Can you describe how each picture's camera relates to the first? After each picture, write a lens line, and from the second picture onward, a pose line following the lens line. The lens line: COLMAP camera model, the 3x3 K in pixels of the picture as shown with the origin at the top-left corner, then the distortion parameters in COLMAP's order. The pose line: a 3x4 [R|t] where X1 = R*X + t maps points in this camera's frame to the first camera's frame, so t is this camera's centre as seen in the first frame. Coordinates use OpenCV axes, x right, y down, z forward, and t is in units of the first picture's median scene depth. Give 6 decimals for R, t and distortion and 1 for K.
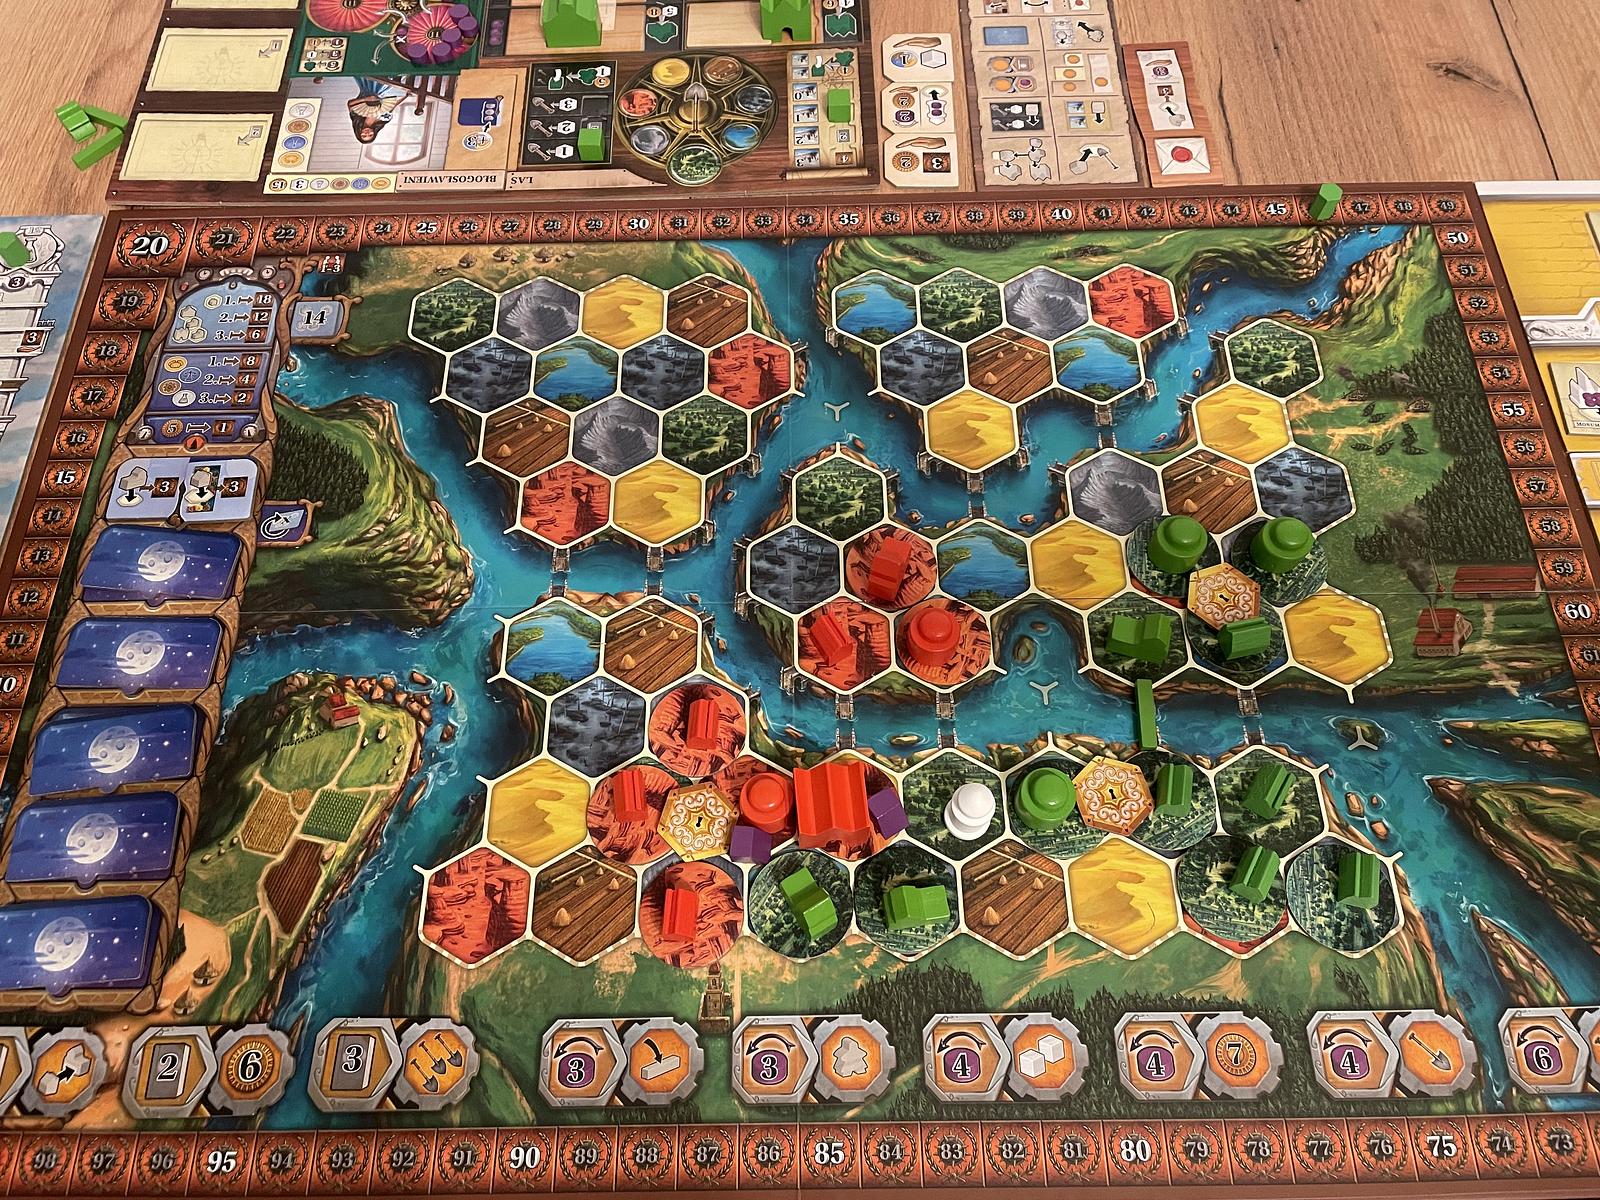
lens RADIAL K [[1188.8, 0, 793.7], [0, 1188.8, 592.7], [0, 0, 1]] dist [0.069927, -0.098821]
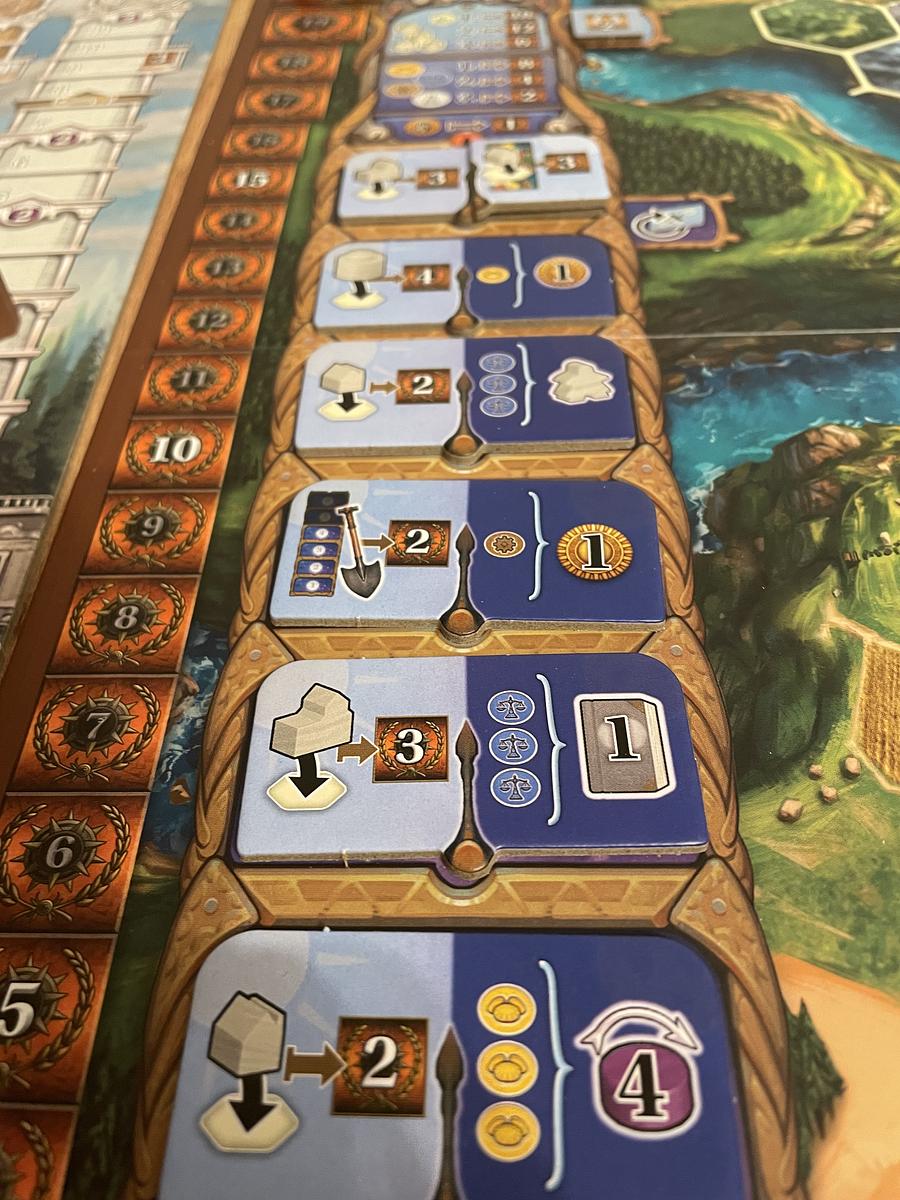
lens RADIAL K [[933.2, 0, 450.0], [0, 933.2, 600.0], [0, 0, 1]] dist [0.042528, -0.105868]
pose [[0.999472, 0.010682, -0.030685, -0.517554], [-0.016804, 0.978235, -0.206817, 0.195520], [0.027808, 0.207223, 0.977898, 0.639019]]
